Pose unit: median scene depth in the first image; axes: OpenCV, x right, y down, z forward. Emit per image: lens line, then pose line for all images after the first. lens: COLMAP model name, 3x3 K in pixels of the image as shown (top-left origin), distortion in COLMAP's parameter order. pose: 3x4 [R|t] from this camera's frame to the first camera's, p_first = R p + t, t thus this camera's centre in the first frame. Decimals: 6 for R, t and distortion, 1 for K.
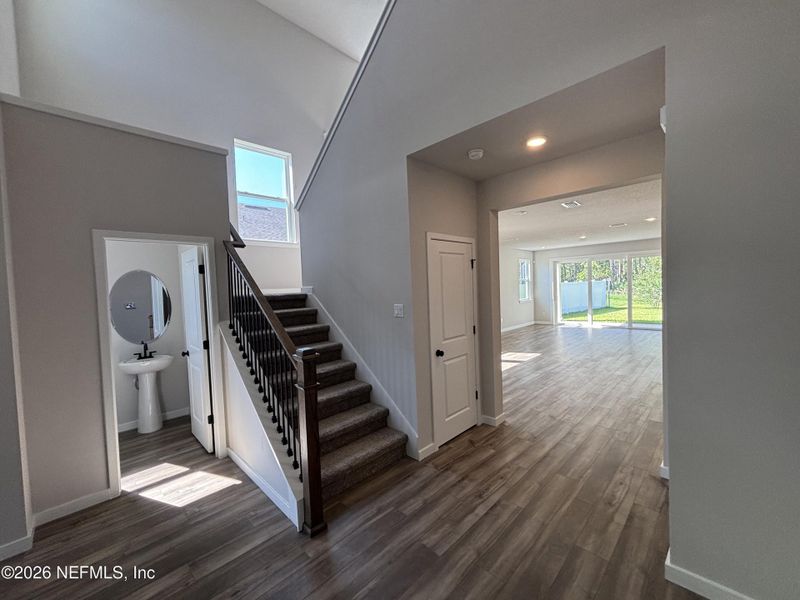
lens RADIAL K [[326.0, 0, 404.4], [0, 326.0, 298.1], [0, 0, 1]] dist [0.002142, 0.000081]
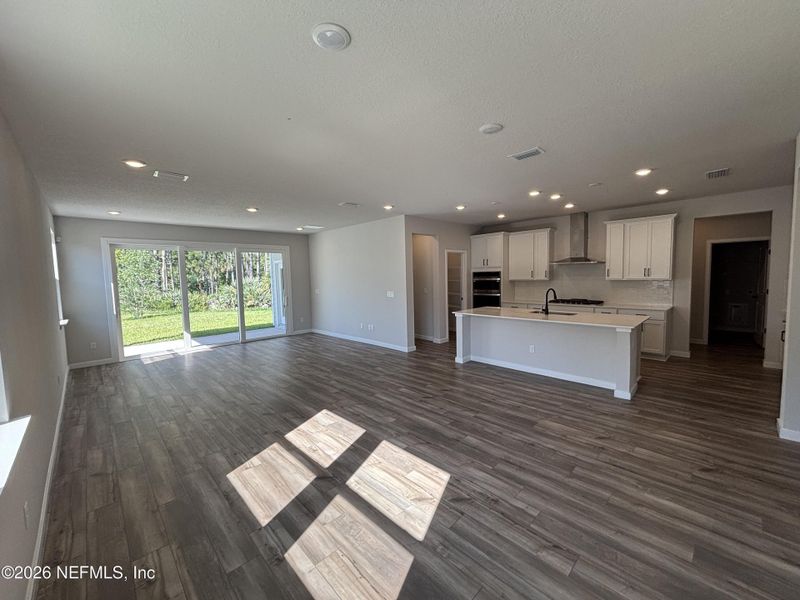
lens RADIAL K [[326.0, 0, 393.4], [0, 326.0, 296.5], [0, 0, 1]] dist [0.002142, 0.000081]
pose [[0.014326, -0.023642, 0.999618, -0.115718], [0.058632, 0.998020, 0.022764, -0.020620], [-0.998177, 0.058283, 0.015684, 0.914679]]
